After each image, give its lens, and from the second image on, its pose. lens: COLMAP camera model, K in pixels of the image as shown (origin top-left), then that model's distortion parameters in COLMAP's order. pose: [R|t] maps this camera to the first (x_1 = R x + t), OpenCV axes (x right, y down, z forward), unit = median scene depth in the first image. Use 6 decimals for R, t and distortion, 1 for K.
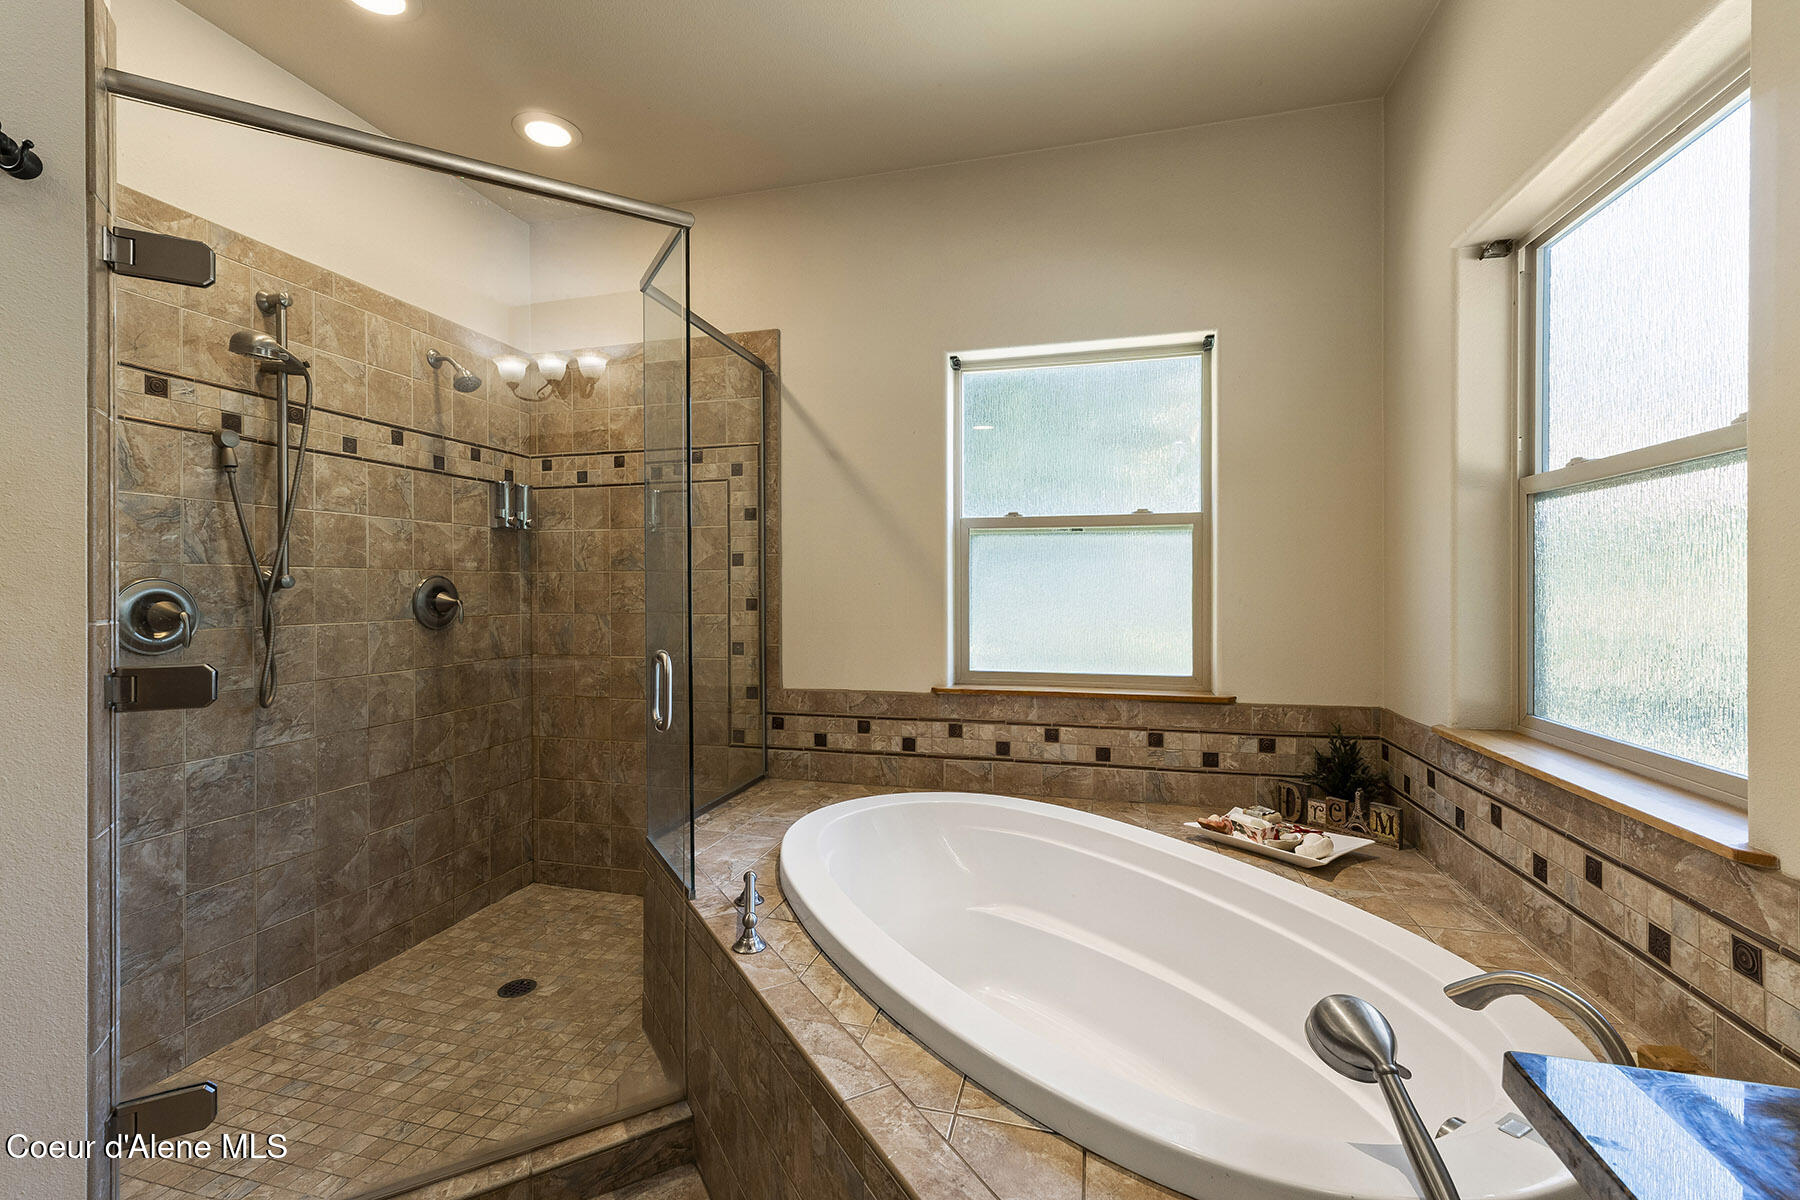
lens RADIAL K [[758.6, 0, 895.0], [0, 758.6, 594.4], [0, 0, 1]] dist [0.004560, -0.000309]
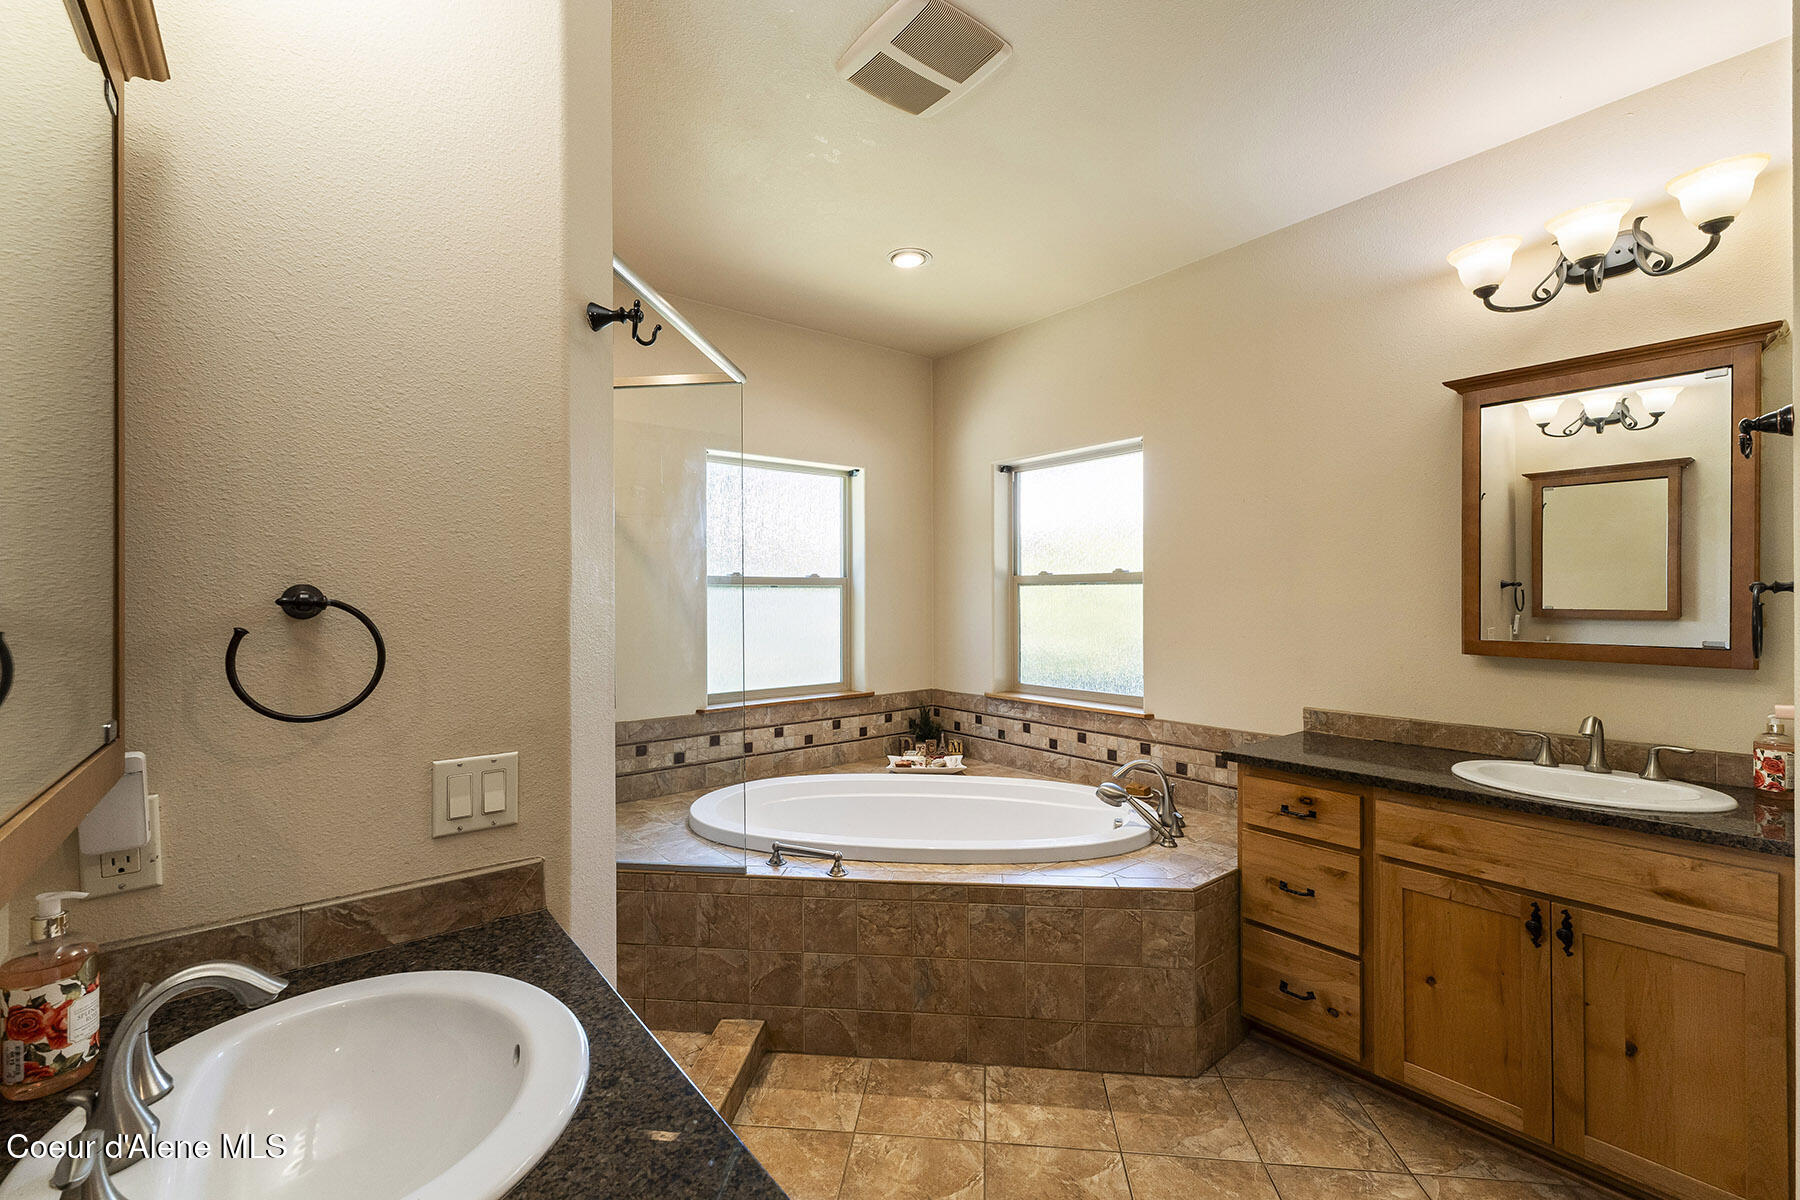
lens RADIAL K [[755.0, 0, 887.6], [0, 755.0, 610.0], [0, 0, 1]] dist [0.003290, 0.000126]
pose [[0.600564, -0.014206, 0.799450, -0.809780], [0.010235, 0.999897, 0.010079, -0.056489], [-0.799511, 0.002129, 0.600648, -0.013938]]
